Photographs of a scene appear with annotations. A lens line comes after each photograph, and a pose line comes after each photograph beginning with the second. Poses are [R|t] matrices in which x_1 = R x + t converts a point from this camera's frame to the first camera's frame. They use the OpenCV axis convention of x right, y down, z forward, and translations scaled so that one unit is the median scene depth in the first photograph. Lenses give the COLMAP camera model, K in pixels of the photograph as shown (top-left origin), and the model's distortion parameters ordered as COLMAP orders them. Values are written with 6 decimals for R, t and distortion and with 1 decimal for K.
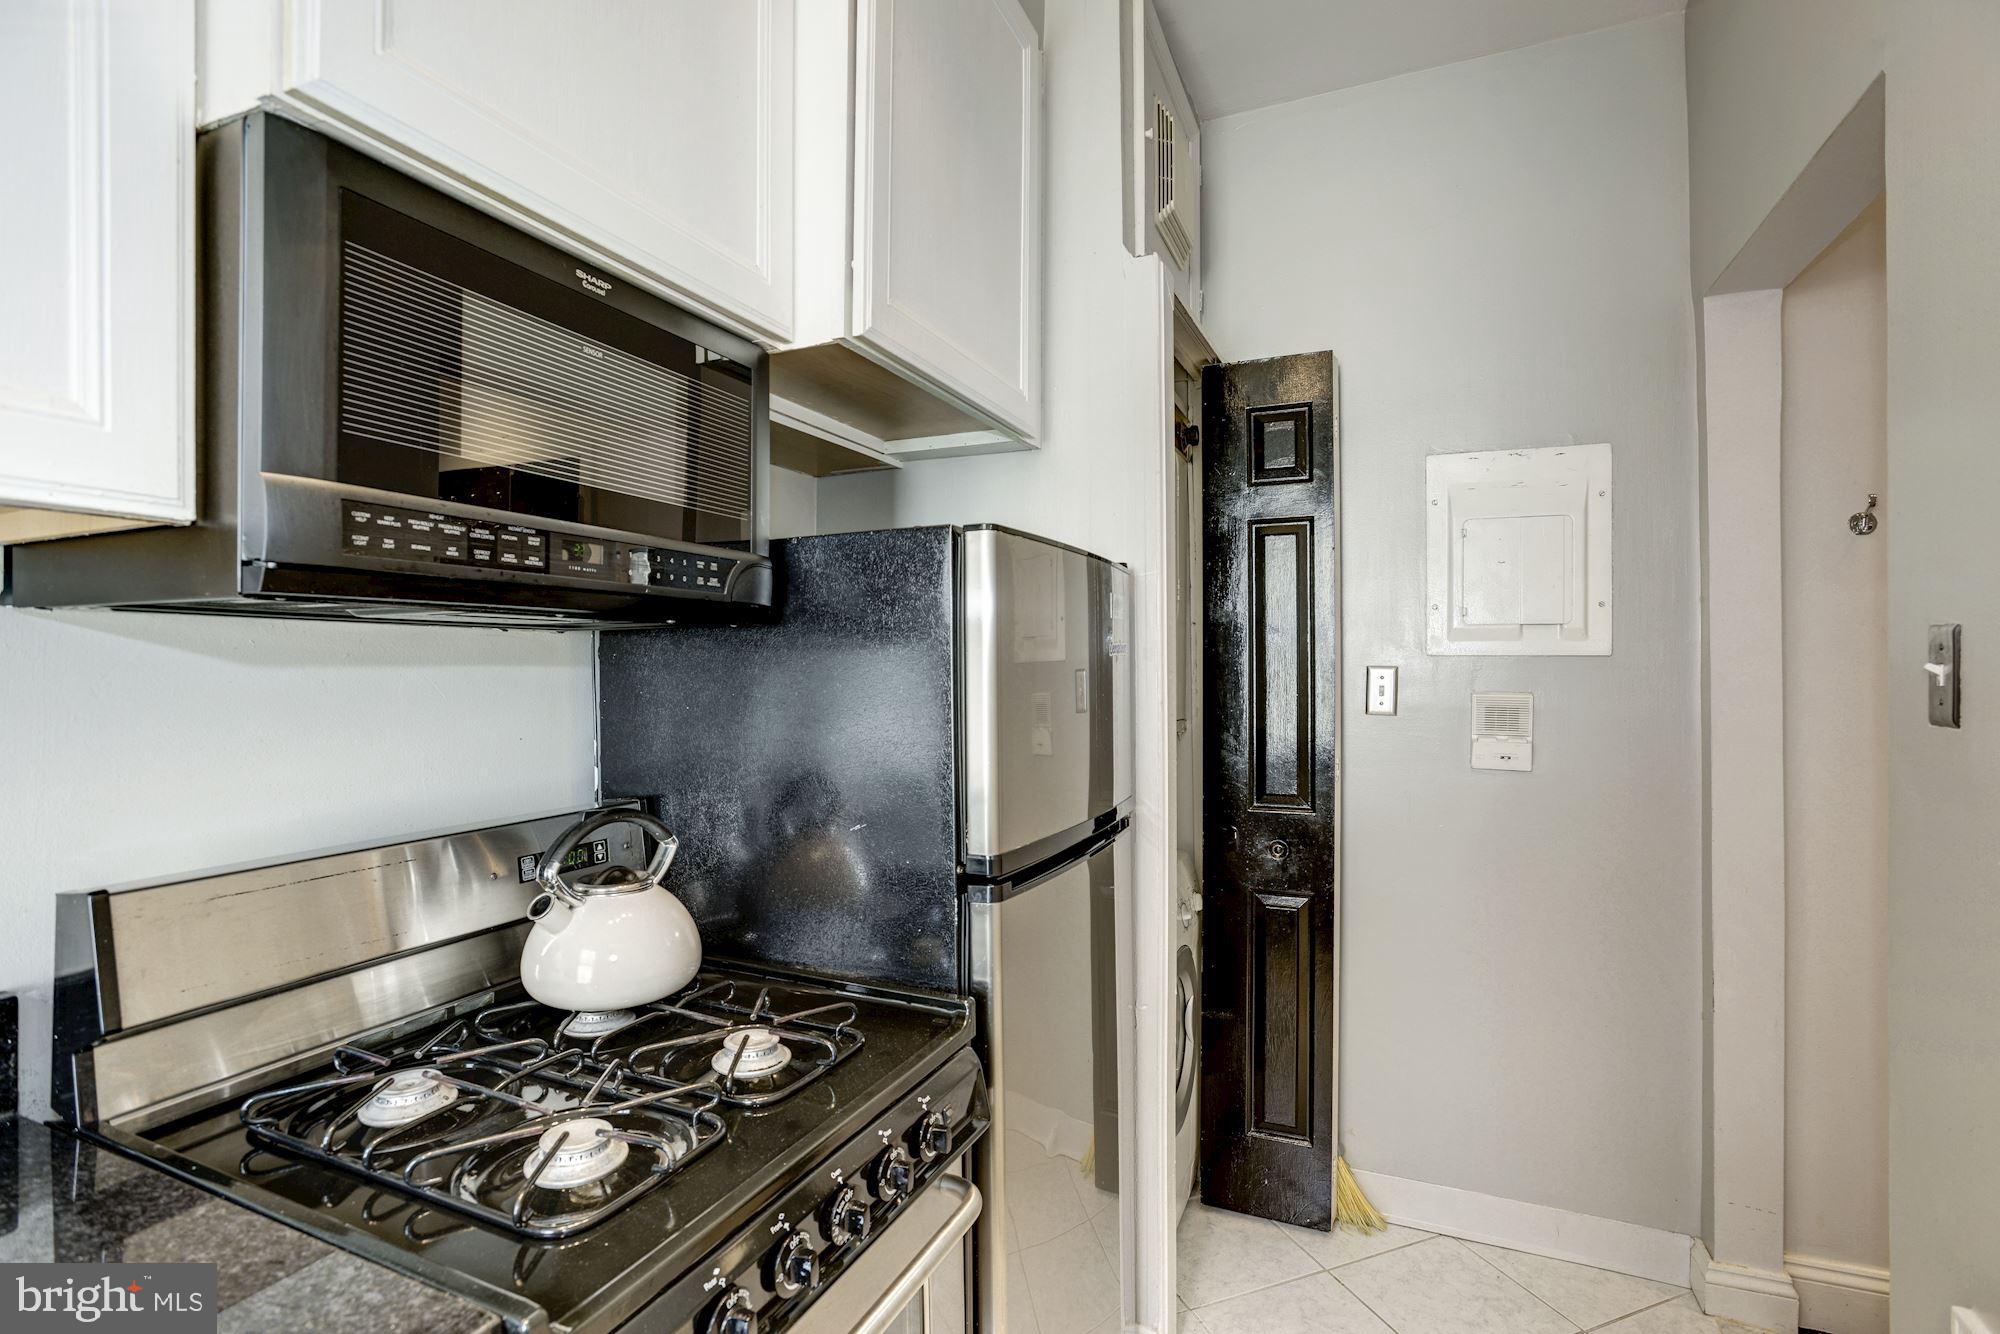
lens RADIAL K [[956.9, 0, 999.9], [0, 956.9, 671.3], [0, 0, 1]] dist [-0.052381, 0.023713]
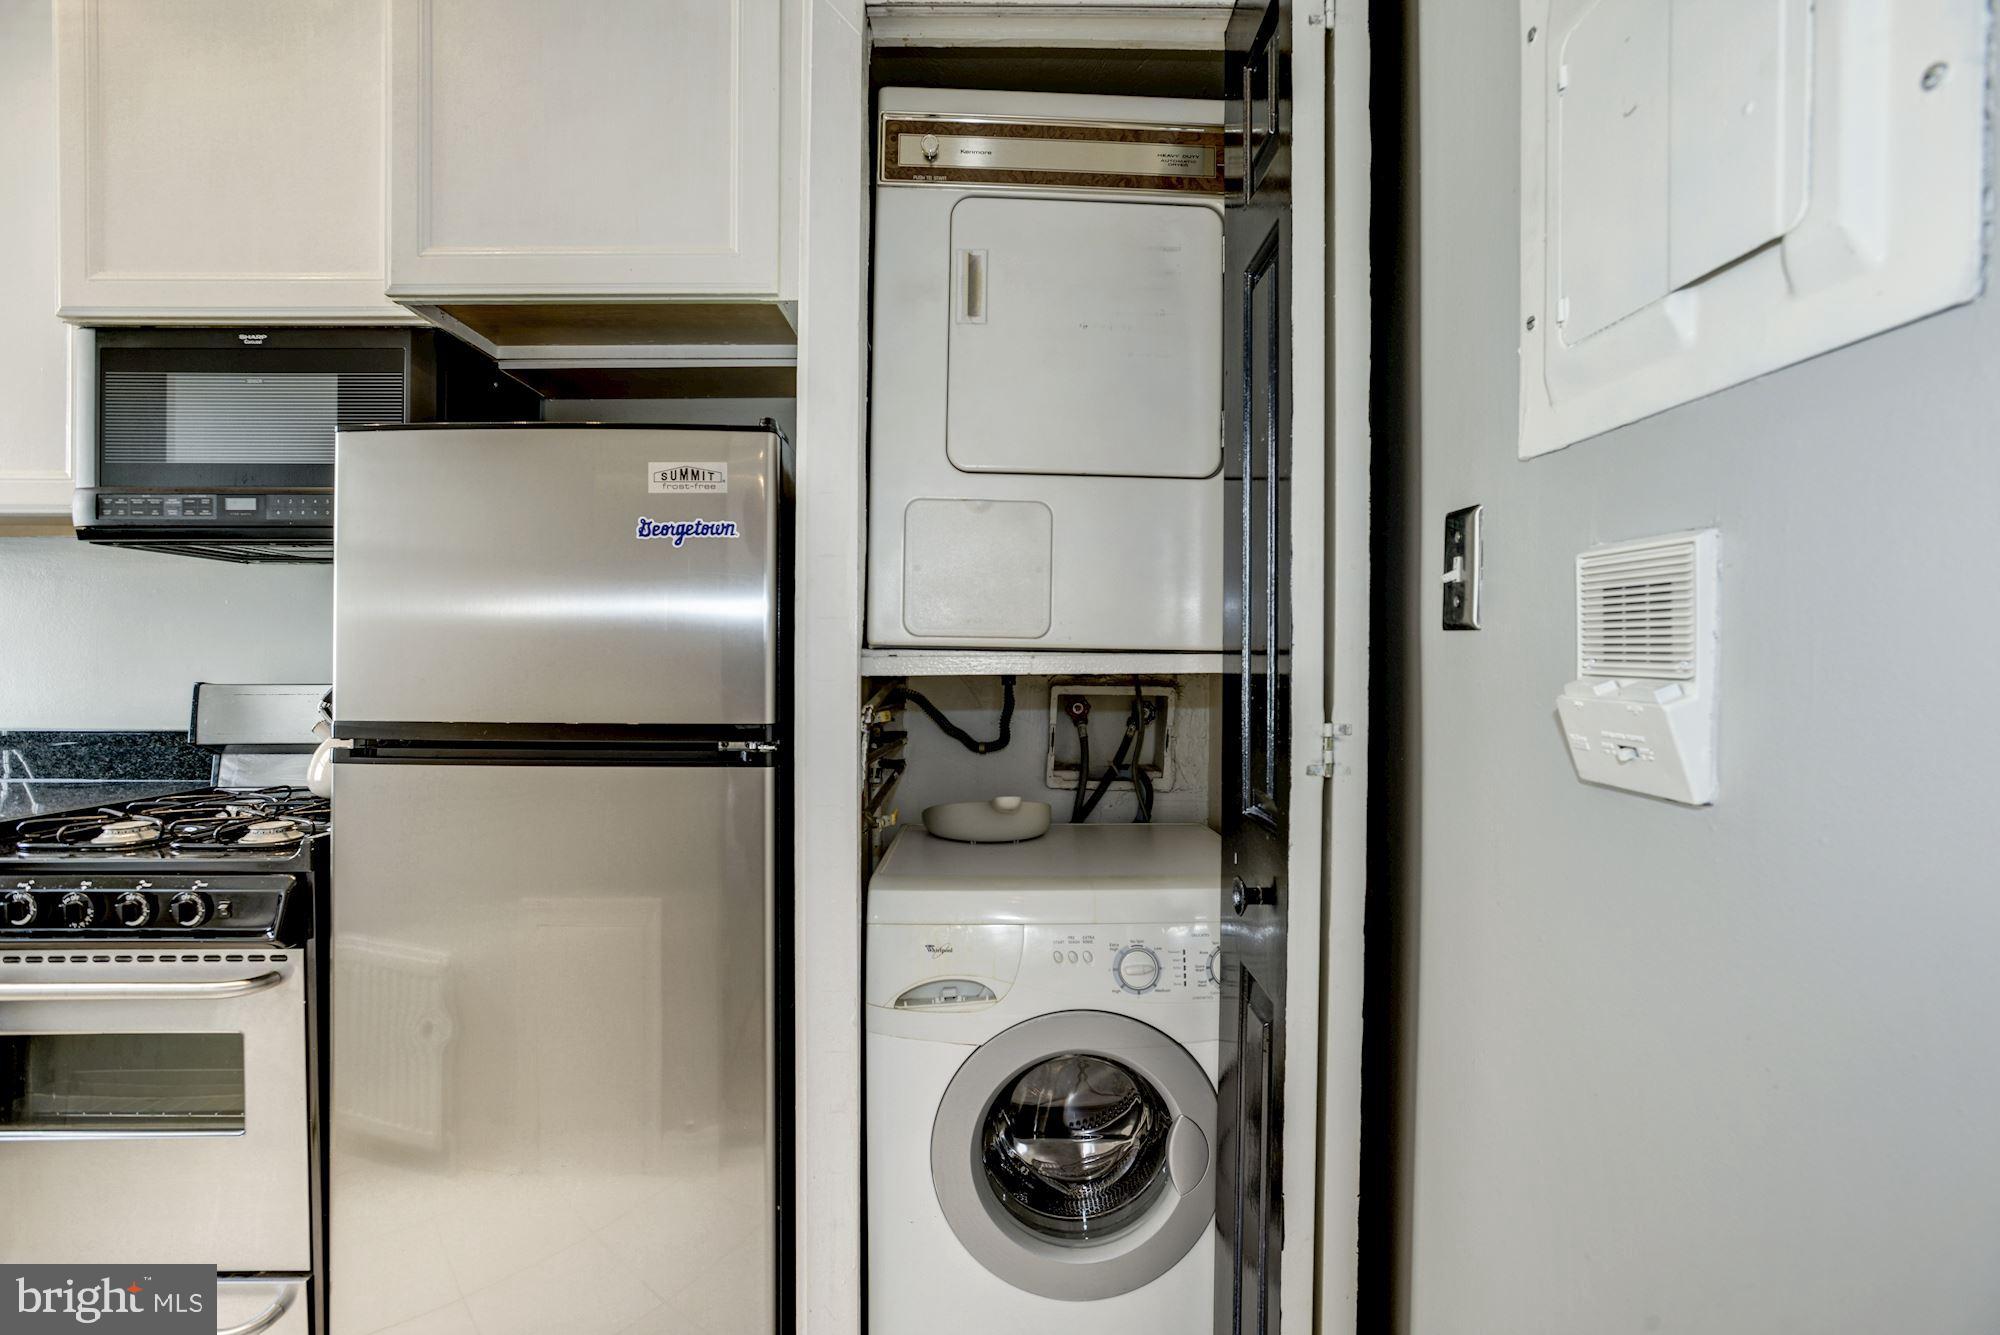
lens RADIAL K [[956.9, 0, 999.9], [0, 956.9, 671.8], [0, 0, 1]] dist [-0.052381, 0.023713]
pose [[0.423149, 0.010290, -0.906002, 1.832927], [-0.007398, 0.999941, 0.007902, 0.166337], [0.906030, 0.003359, 0.423200, 1.721961]]
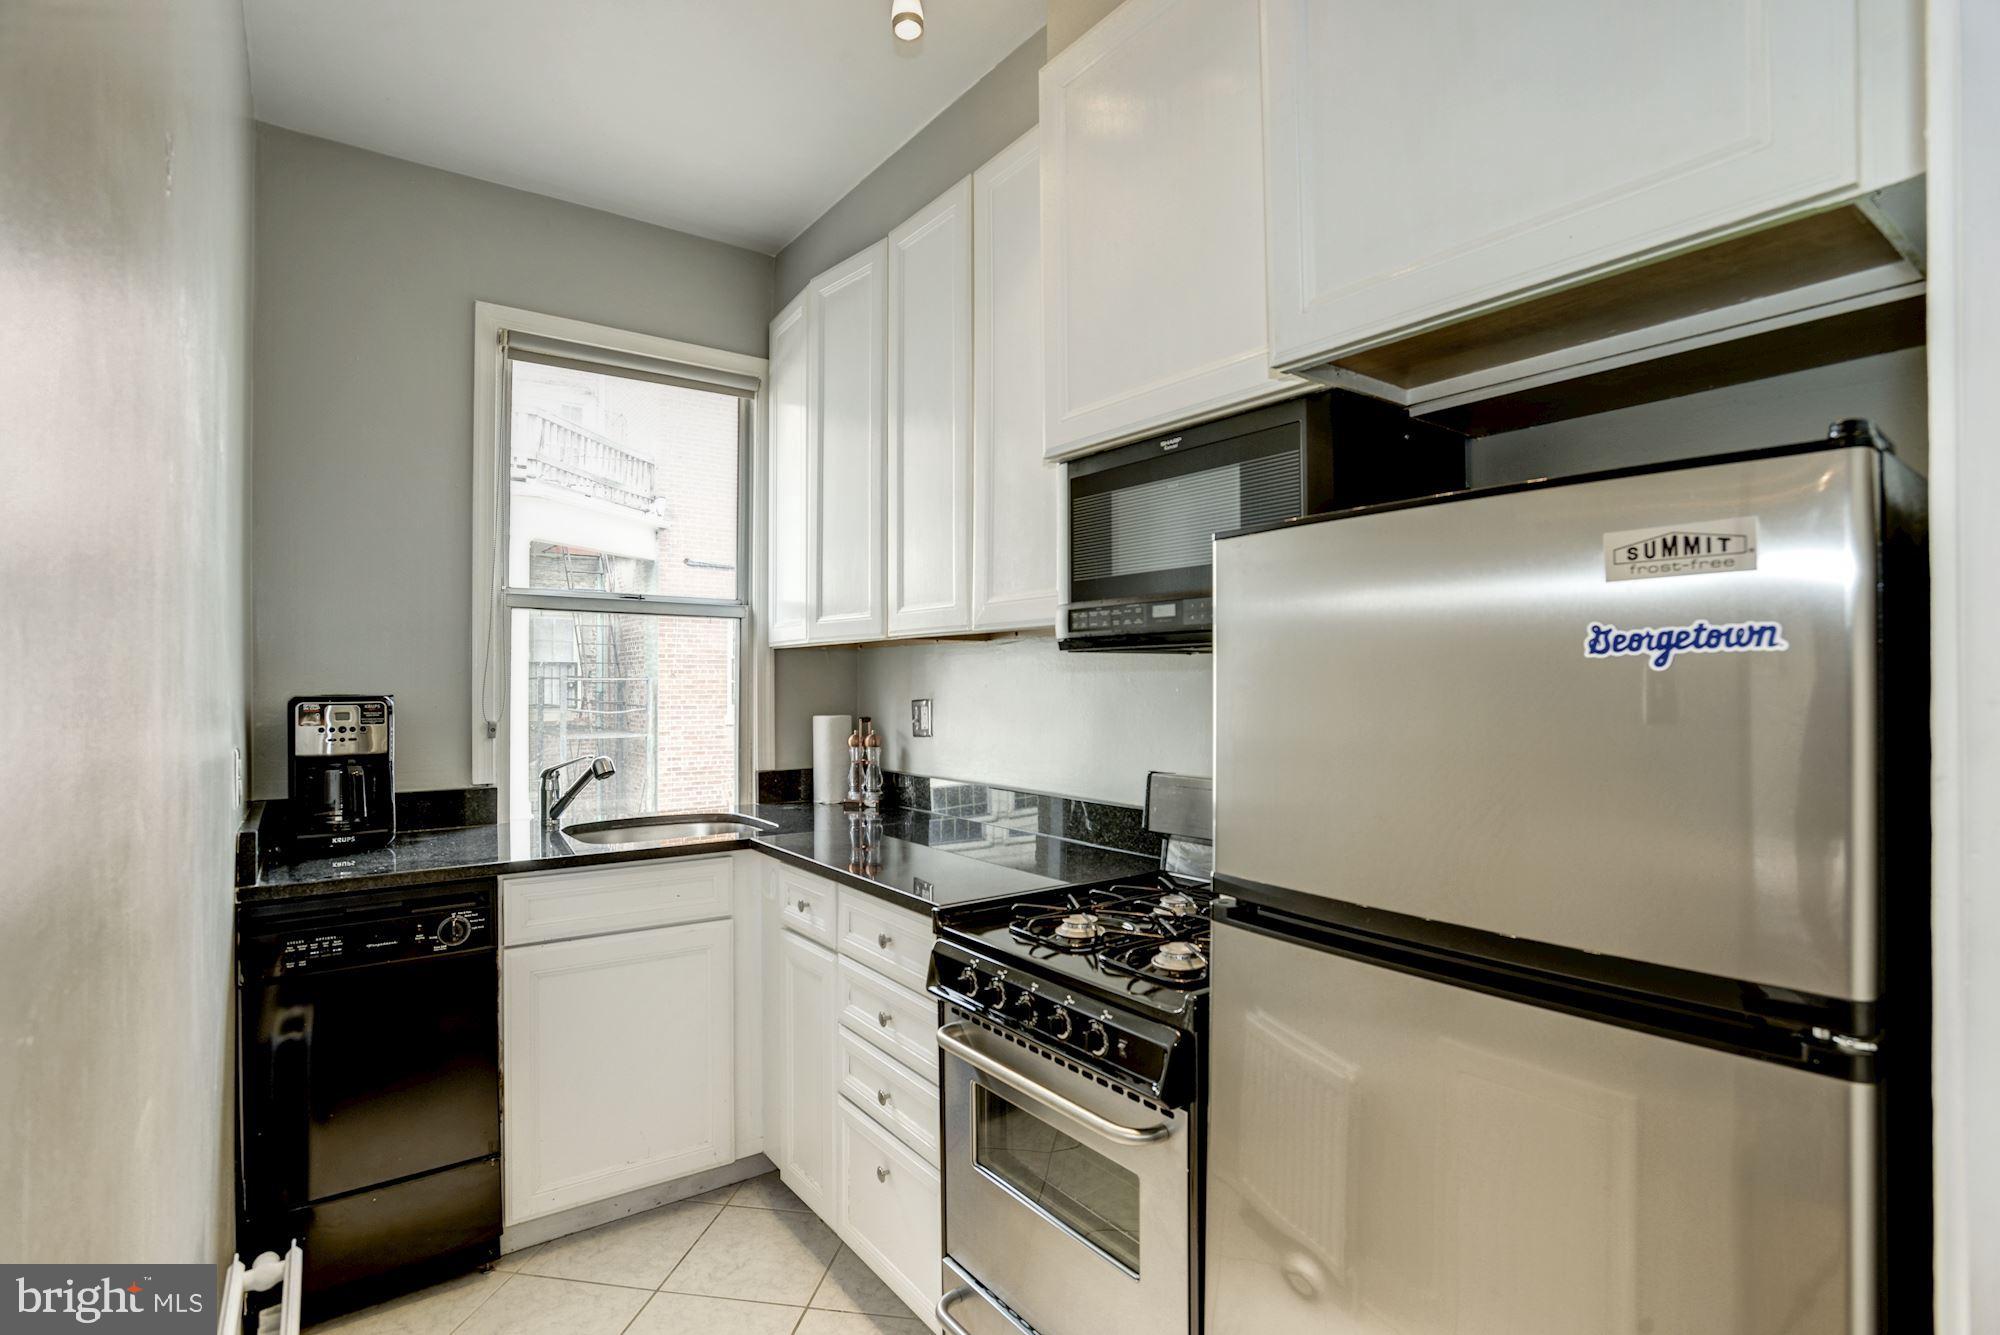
lens RADIAL K [[956.9, 0, 999.9], [0, 956.9, 671.8], [0, 0, 1]] dist [-0.052381, 0.023713]
pose [[-0.494618, -0.001799, -0.869108, 1.316010], [0.001938, 0.999993, -0.003173, -0.015822], [0.869108, -0.003253, -0.494611, 1.794139]]
